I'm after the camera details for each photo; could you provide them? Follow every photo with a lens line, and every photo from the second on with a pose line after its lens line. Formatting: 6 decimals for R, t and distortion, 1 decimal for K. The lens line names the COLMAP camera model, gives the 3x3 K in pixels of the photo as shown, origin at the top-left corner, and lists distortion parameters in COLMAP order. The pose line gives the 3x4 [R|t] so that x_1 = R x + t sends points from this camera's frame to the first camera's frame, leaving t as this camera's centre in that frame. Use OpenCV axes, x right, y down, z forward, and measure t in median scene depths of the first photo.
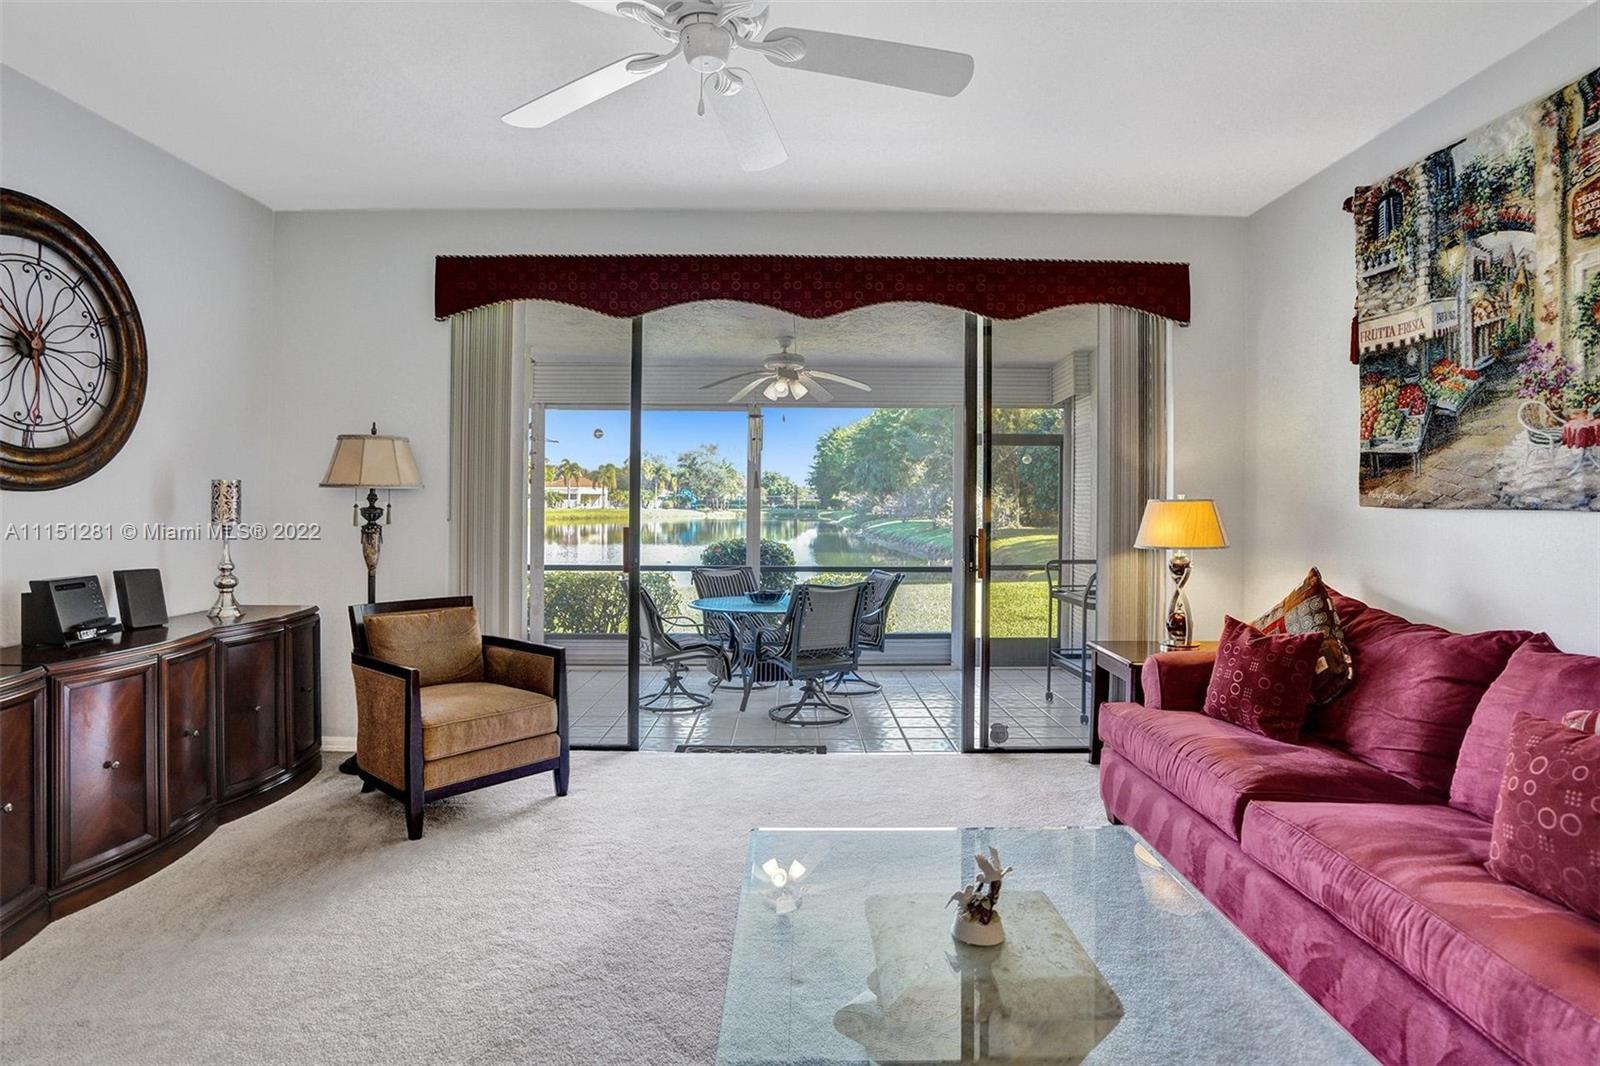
lens RADIAL K [[809.6, 0, 798.0], [0, 809.6, 502.5], [0, 0, 1]] dist [-0.031904, 0.012938]
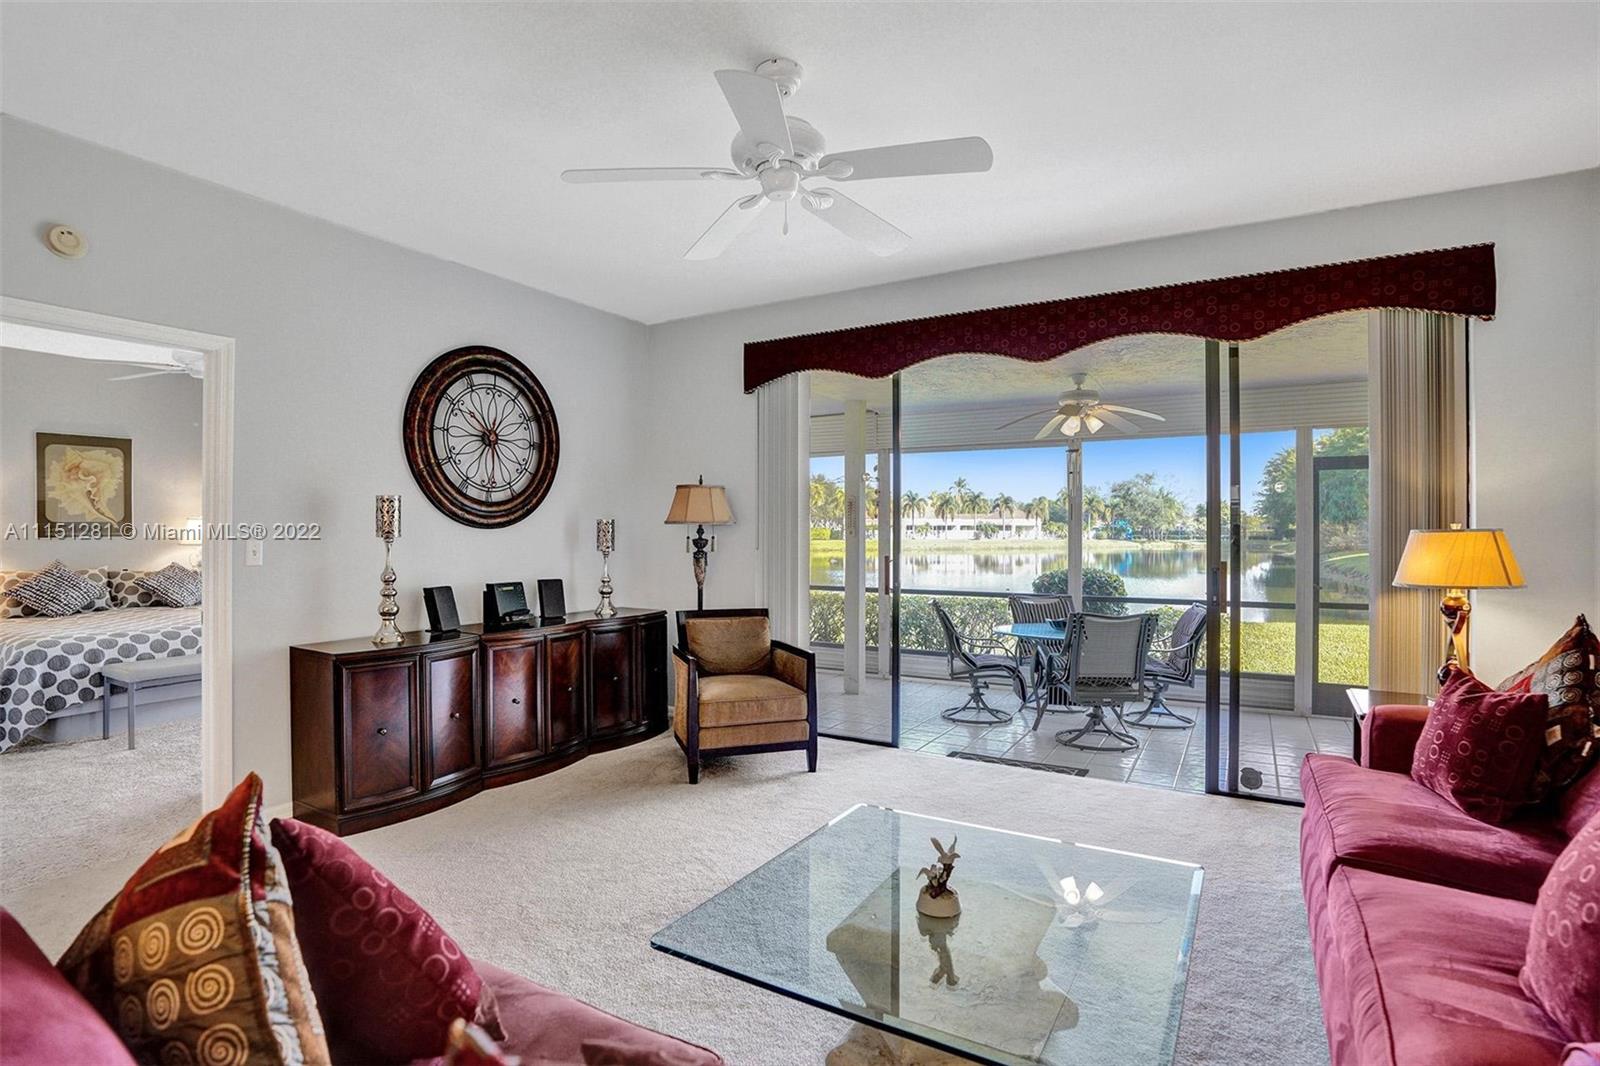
lens RADIAL K [[766.6, 0, 823.0], [0, 766.6, 537.1], [0, 0, 1]] dist [-0.037937, 0.011547]
pose [[0.871877, -0.000080, -0.489725, 0.264639], [0.002541, 0.999987, 0.004360, -0.001454], [0.489719, -0.005045, 0.871866, -0.013314]]
